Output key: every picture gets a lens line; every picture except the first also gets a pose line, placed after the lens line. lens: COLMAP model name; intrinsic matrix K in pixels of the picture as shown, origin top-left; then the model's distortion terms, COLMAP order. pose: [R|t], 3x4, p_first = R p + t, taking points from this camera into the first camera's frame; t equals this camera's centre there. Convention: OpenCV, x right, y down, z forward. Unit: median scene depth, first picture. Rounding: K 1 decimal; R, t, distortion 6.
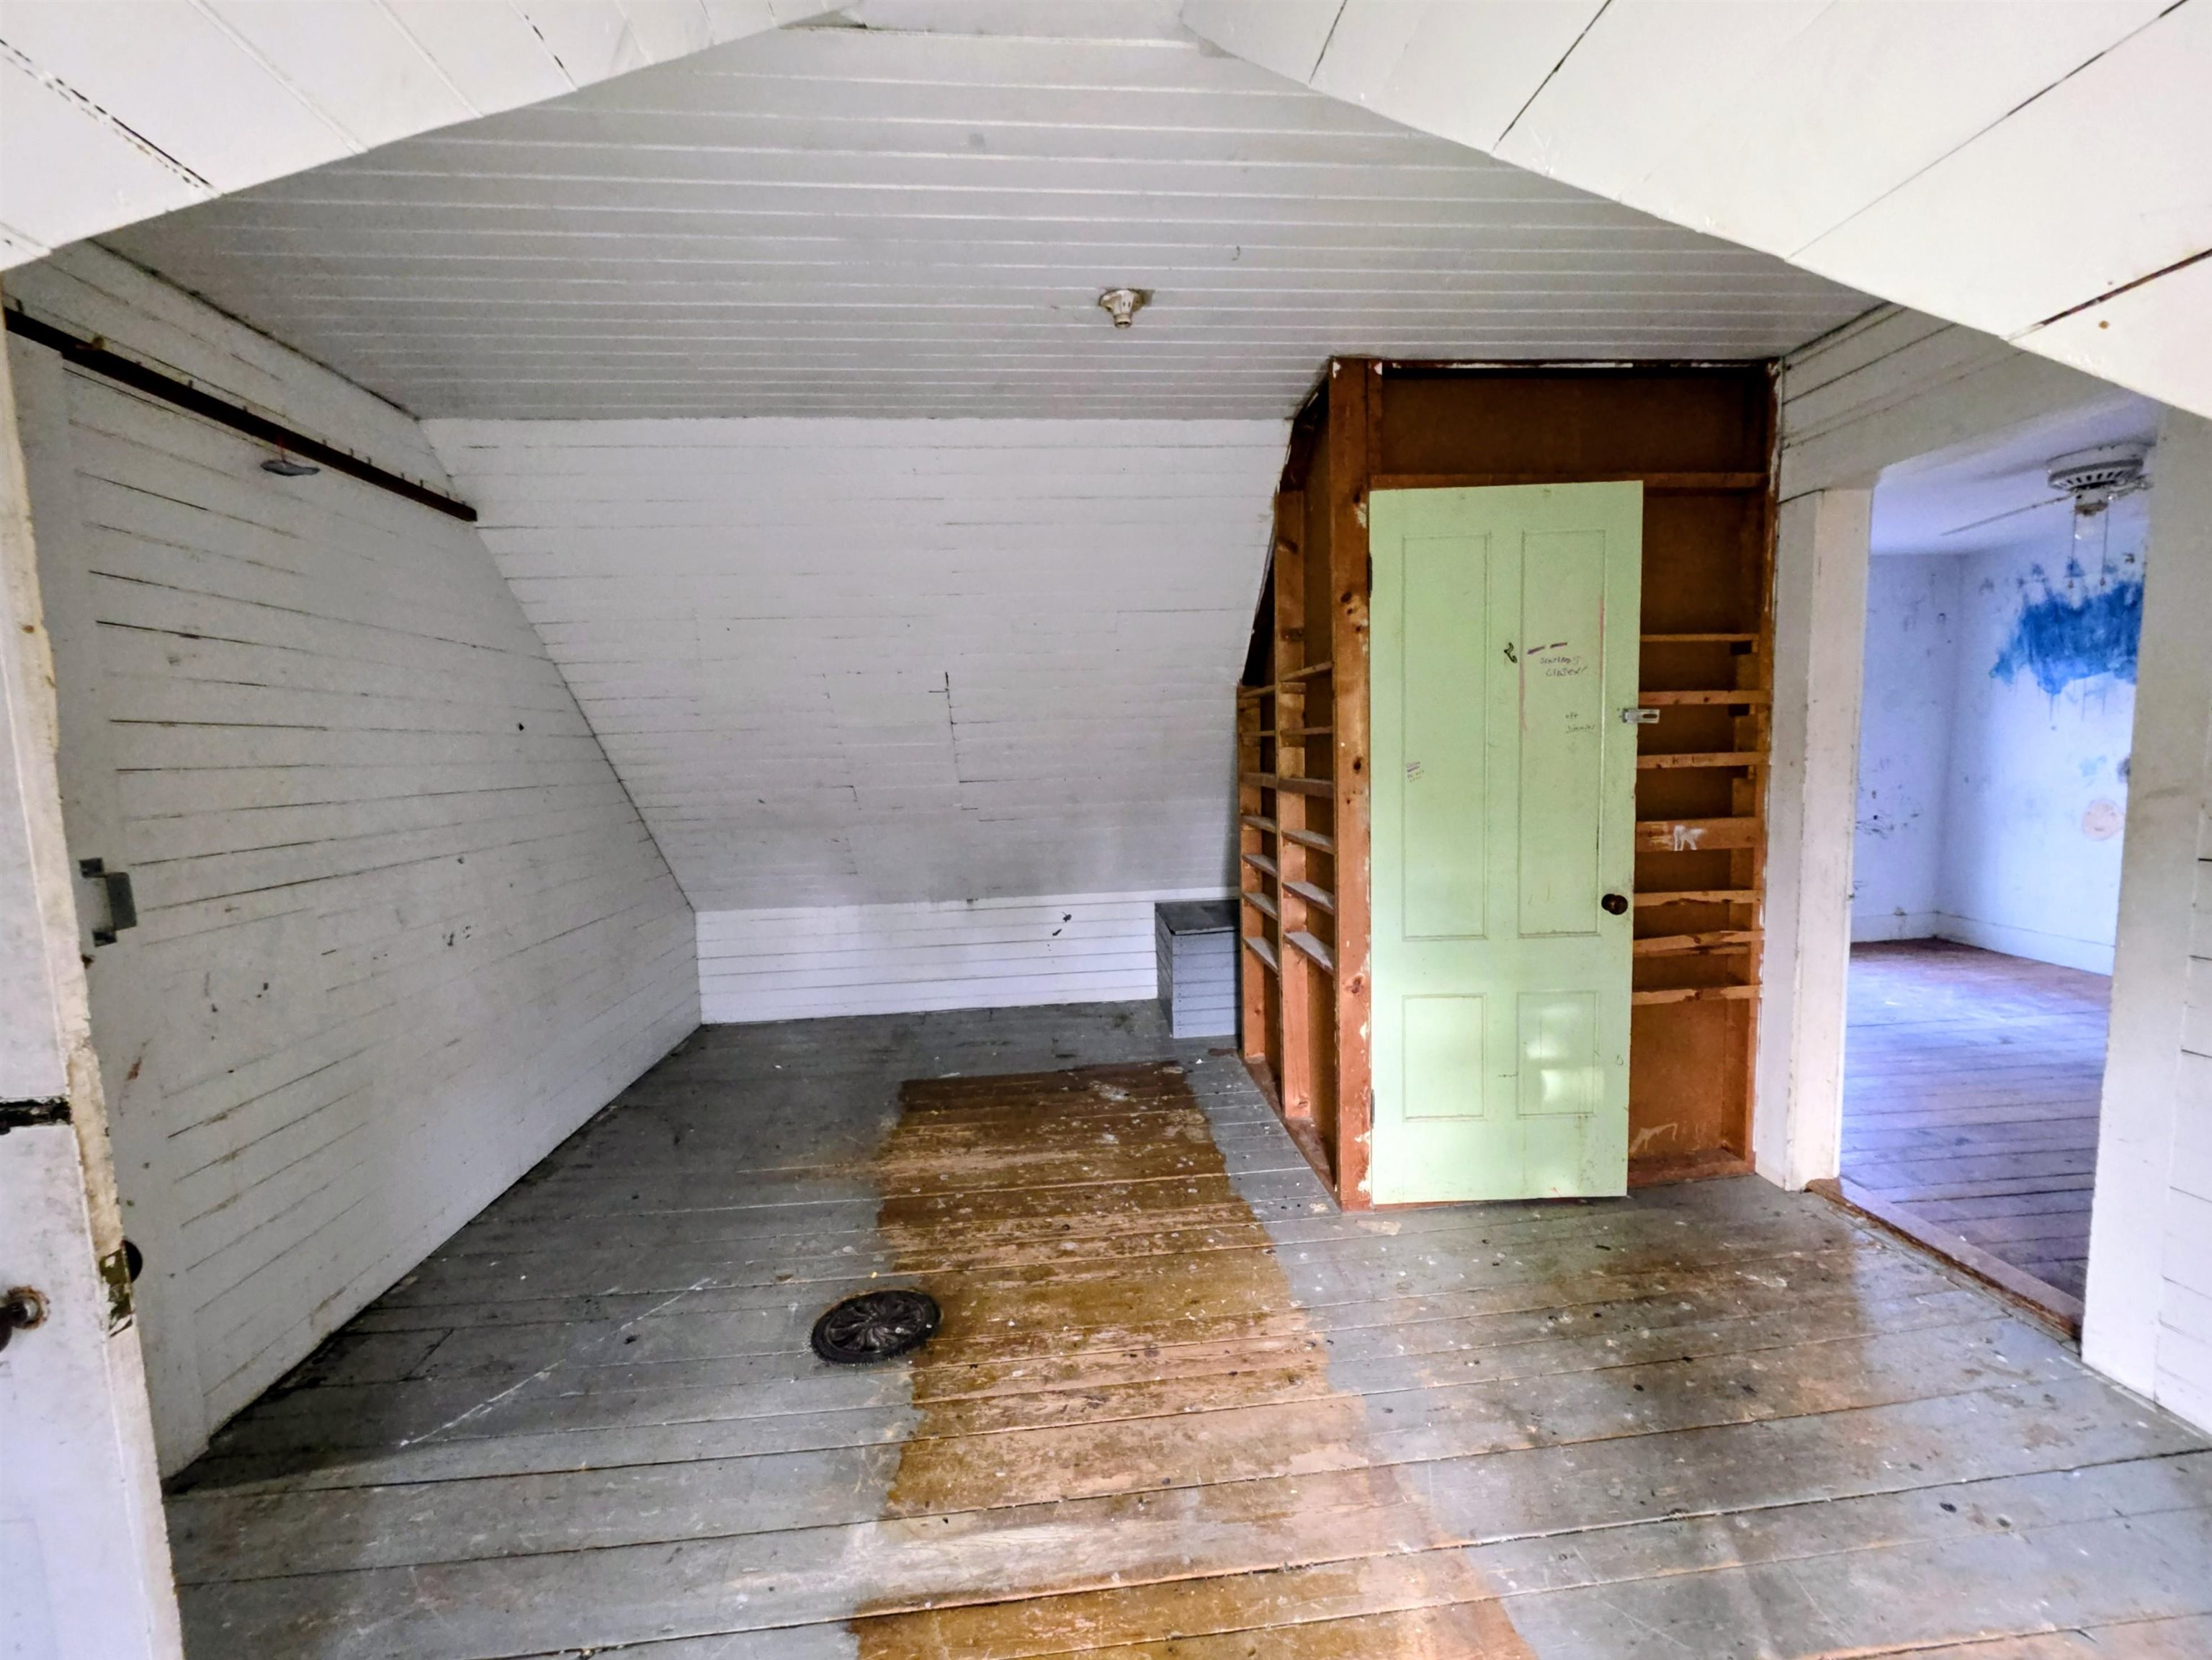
lens RADIAL K [[921.4, 0, 1111.5], [0, 921.4, 835.0], [0, 0, 1]] dist [0.003847, 0.000009]
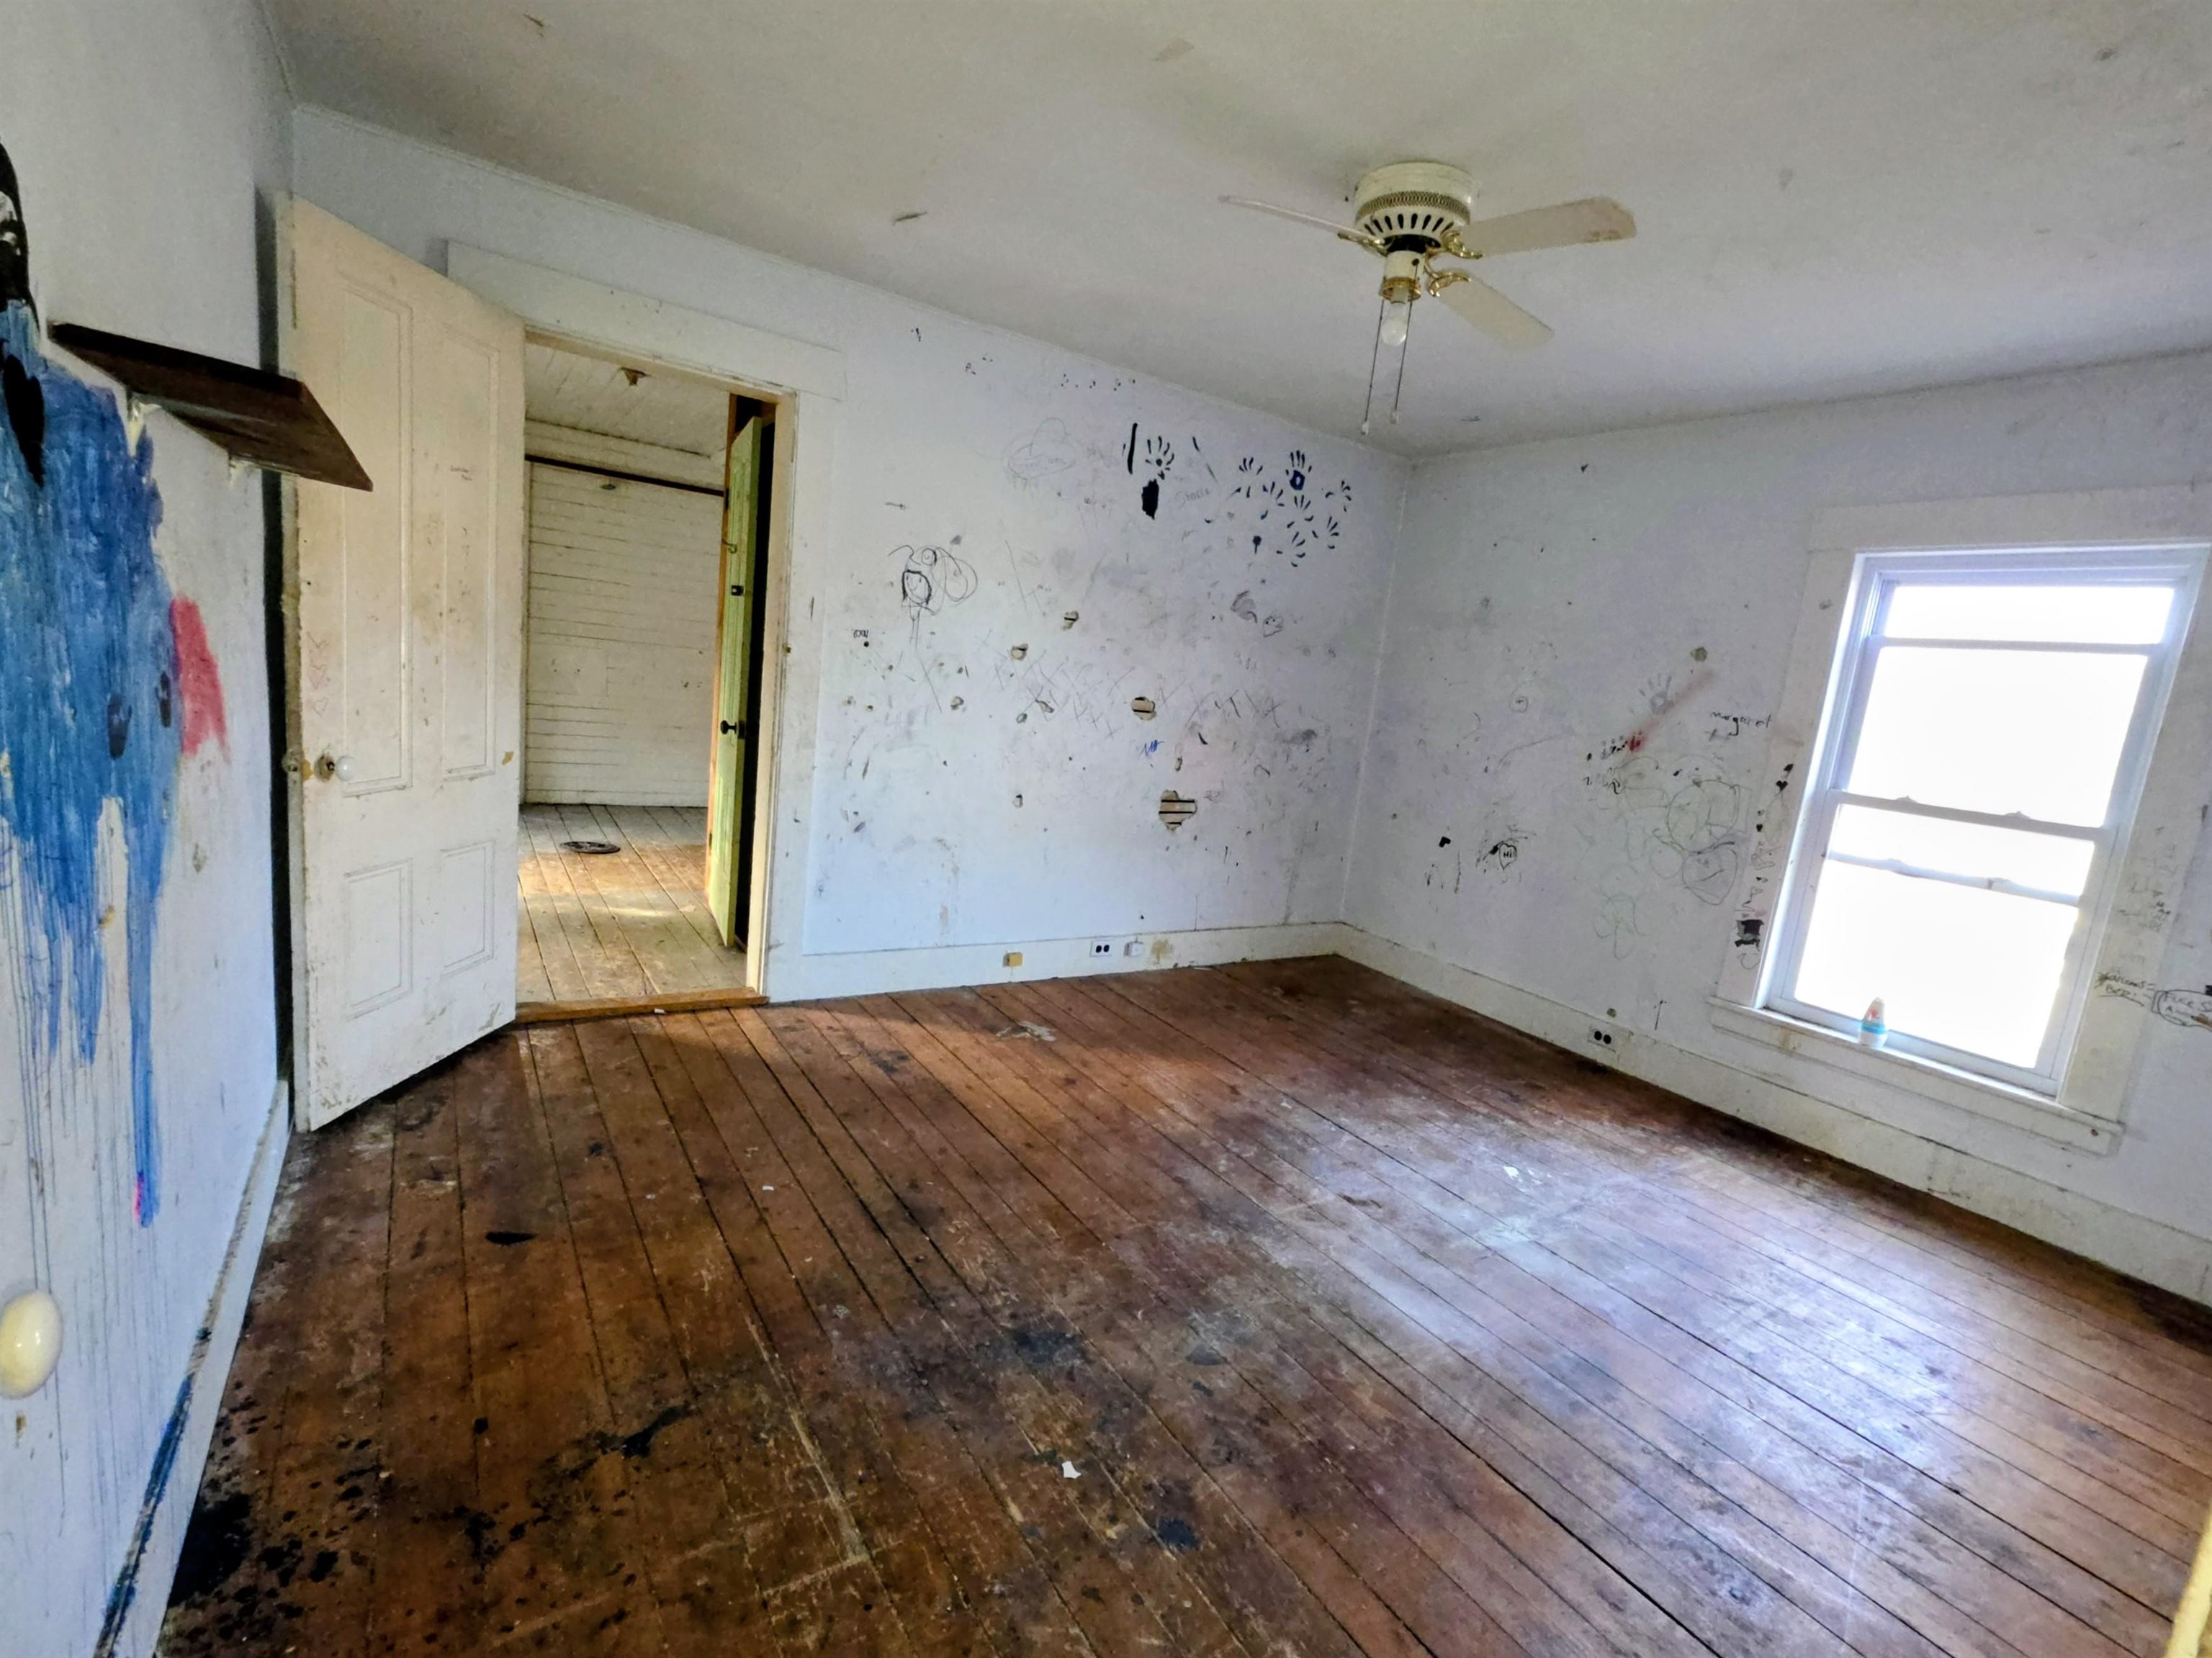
lens RADIAL K [[942.9, 0, 1109.9], [0, 942.9, 820.7], [0, 0, 1]] dist [0.001601, -0.000067]
pose [[0.485510, 0.220375, -0.846000, 1.087935], [-0.206874, 0.969184, 0.133740, -0.053405], [0.849402, 0.110083, 0.516138, 0.419361]]
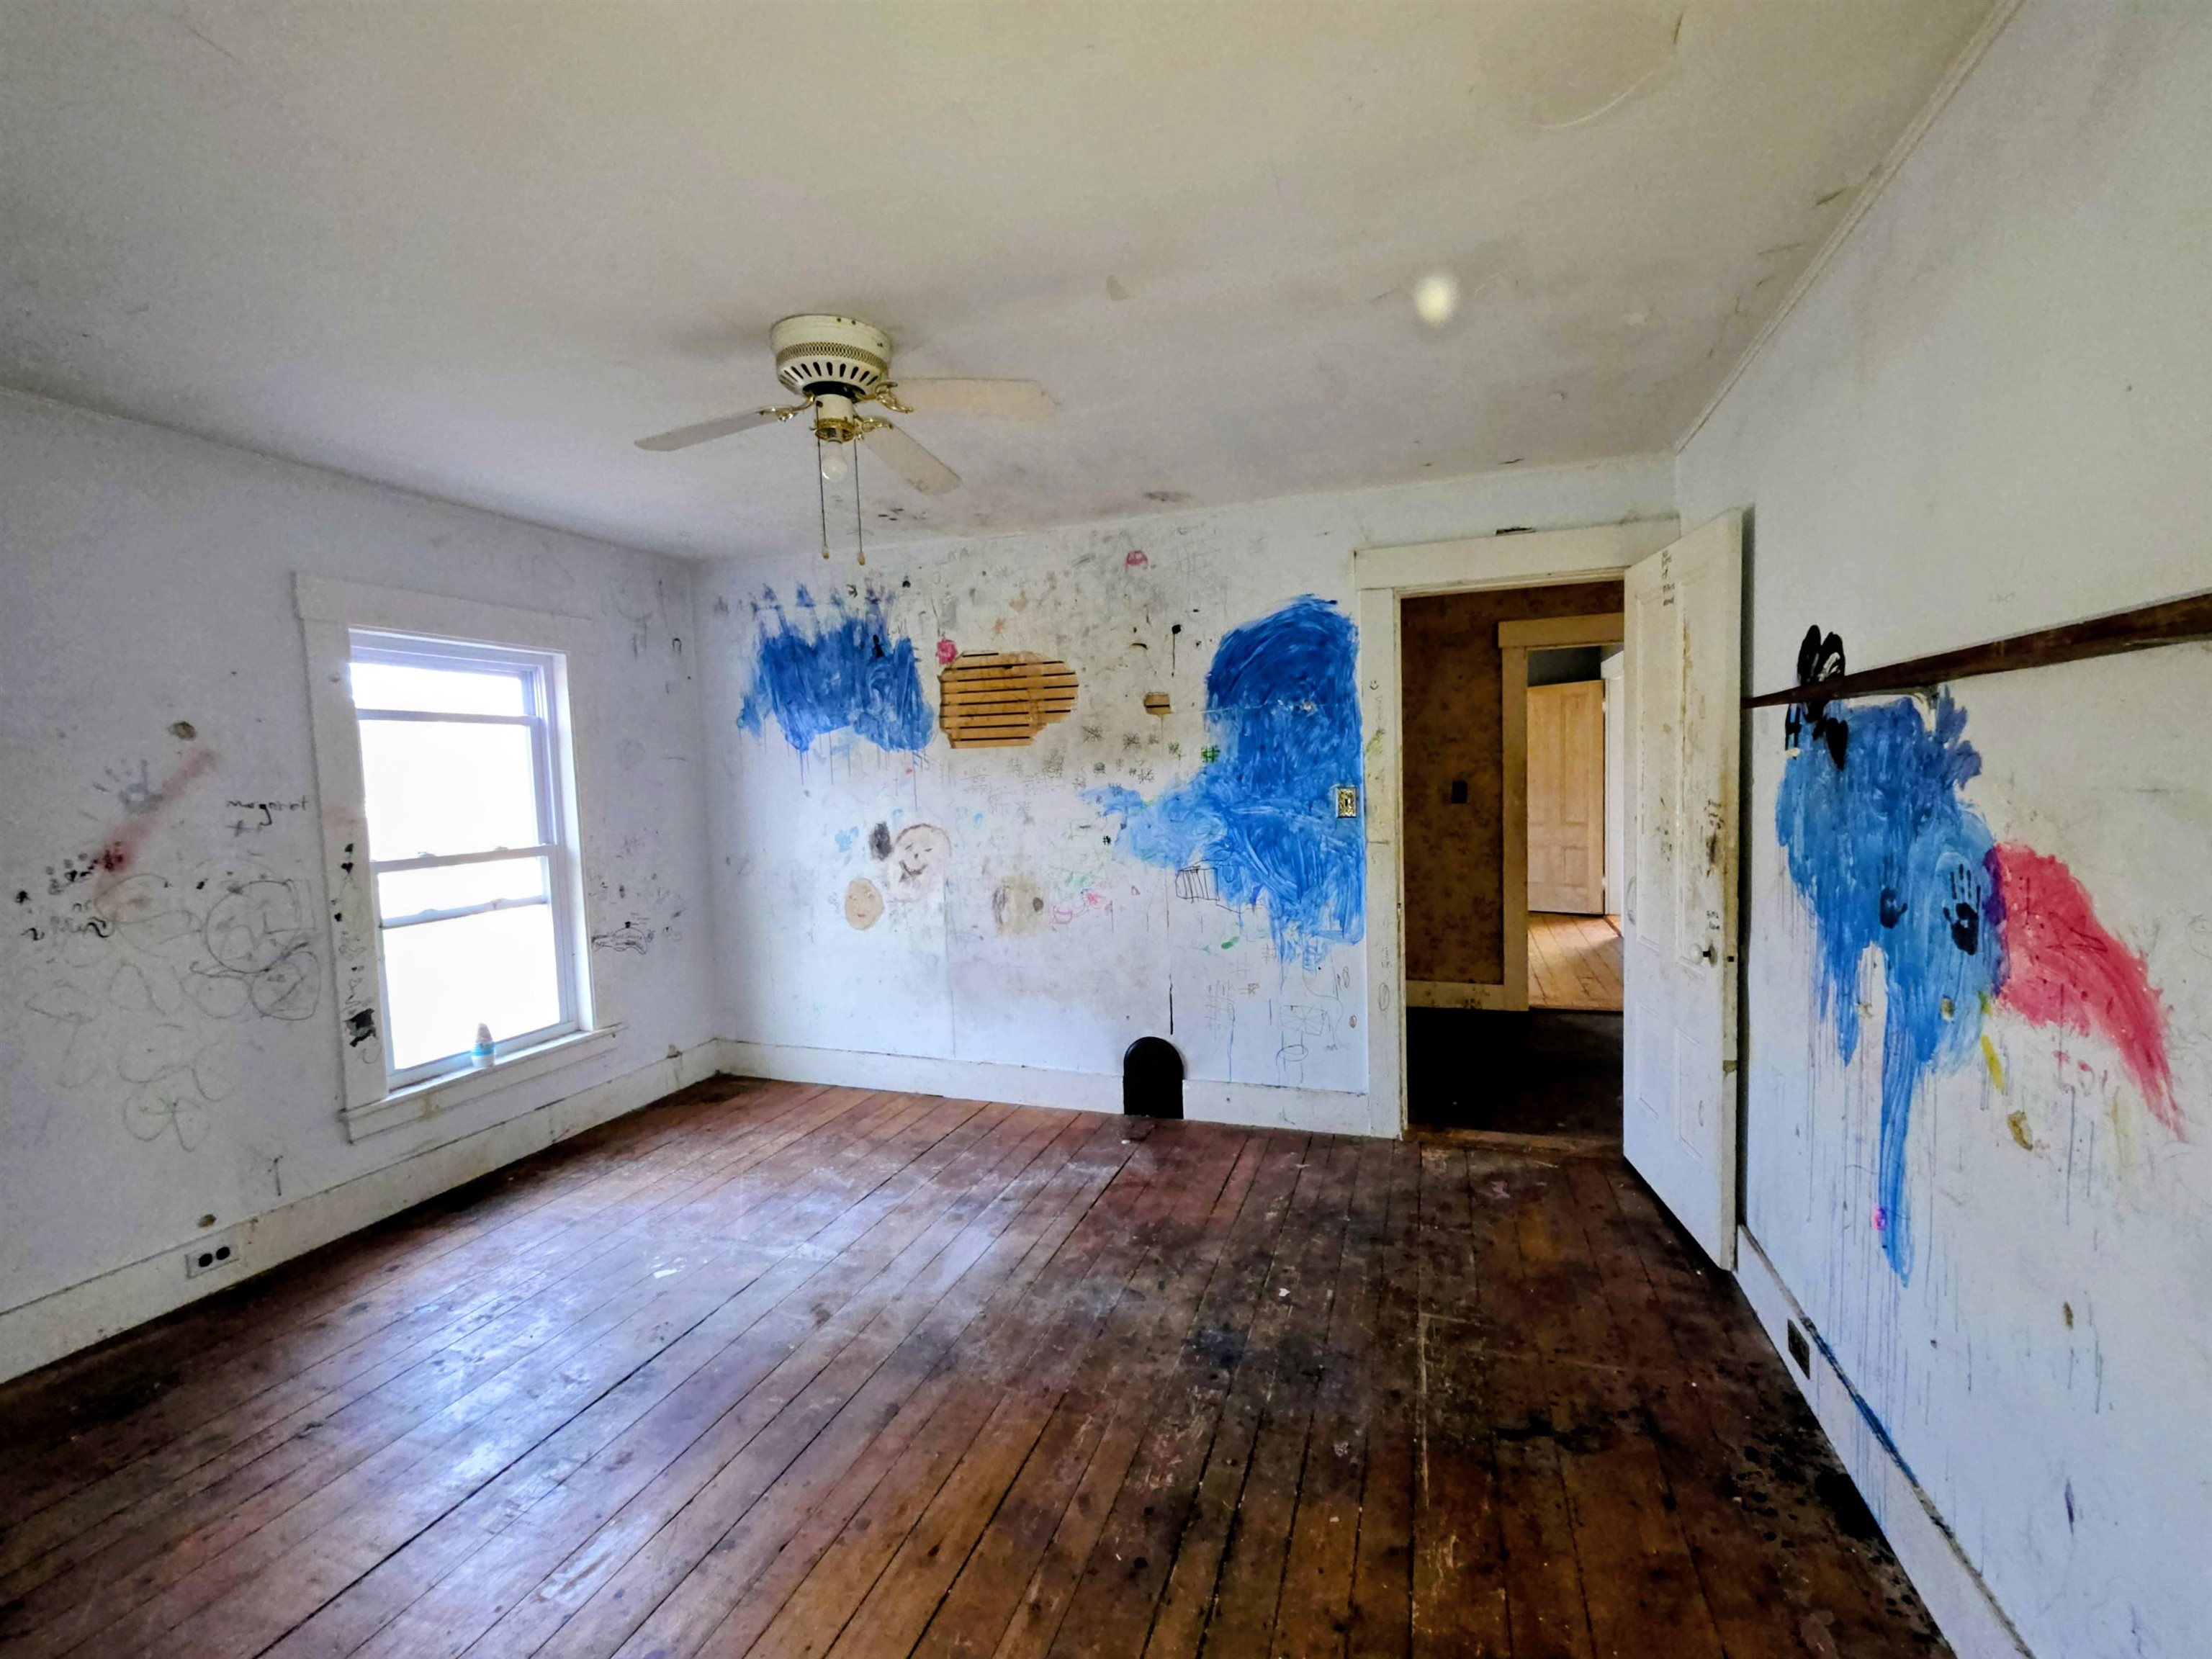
lens RADIAL K [[921.3, 0, 1111.5], [0, 921.3, 834.5], [0, 0, 1]] dist [0.003847, 0.000009]
pose [[0.421470, -0.047254, 0.905610, 0.419497], [0.107236, 0.994232, 0.001971, -0.055074], [-0.900480, 0.096283, 0.424106, 0.441824]]
